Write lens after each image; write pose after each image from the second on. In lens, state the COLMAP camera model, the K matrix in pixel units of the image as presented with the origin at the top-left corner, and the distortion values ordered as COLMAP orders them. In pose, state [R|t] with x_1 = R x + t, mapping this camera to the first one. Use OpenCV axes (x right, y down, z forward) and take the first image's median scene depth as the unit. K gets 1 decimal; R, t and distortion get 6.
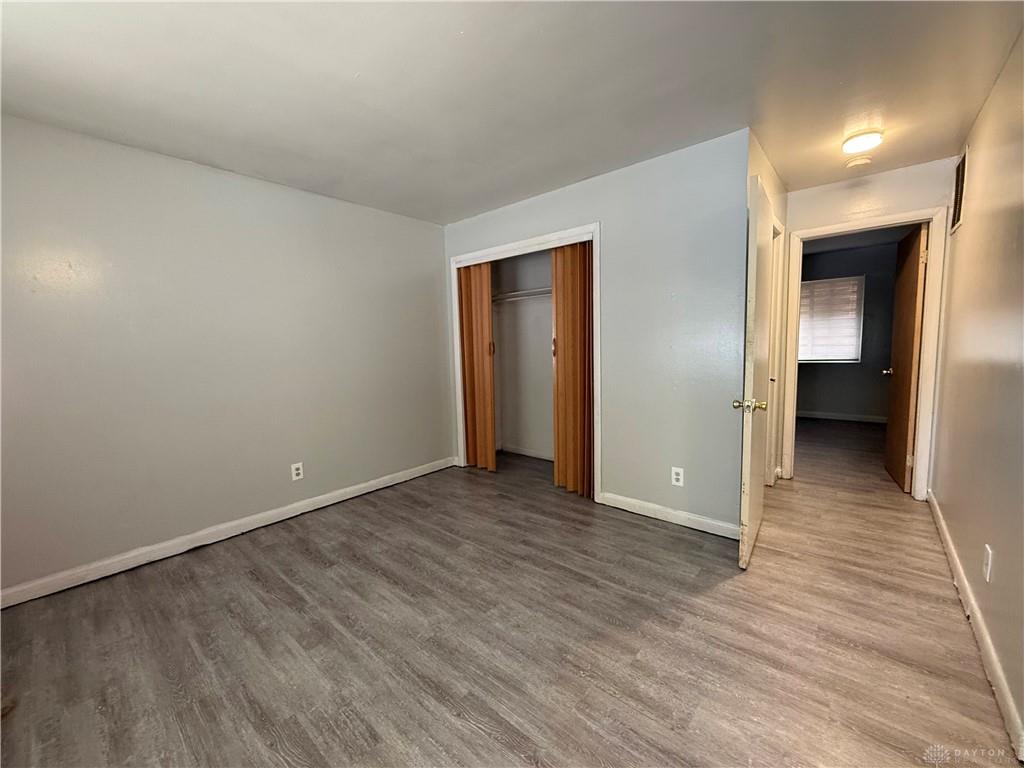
lens RADIAL K [[410.3, 0, 509.2], [0, 410.3, 385.5], [0, 0, 1]] dist [0.001007, -0.000023]
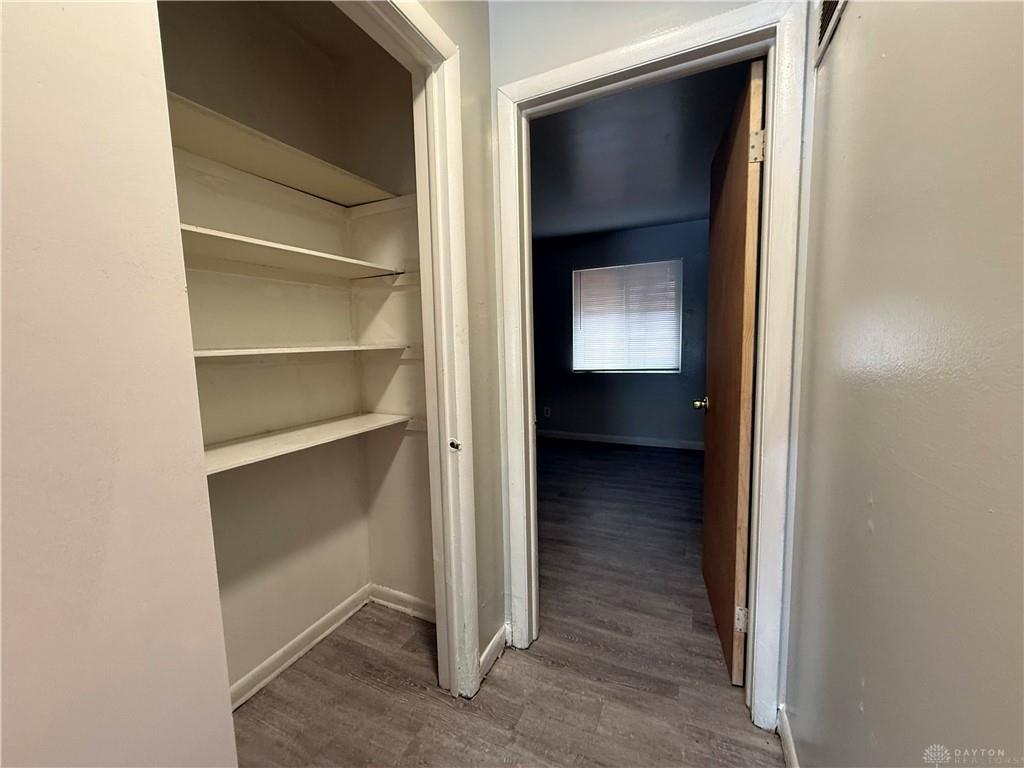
lens RADIAL K [[410.3, 0, 512.8], [0, 410.3, 383.4], [0, 0, 1]] dist [0.001007, -0.000023]
pose [[0.960697, -0.020308, 0.276854, 0.585633], [0.022201, 0.999747, -0.003706, -0.069953], [-0.276709, 0.009707, 0.960905, 0.603071]]
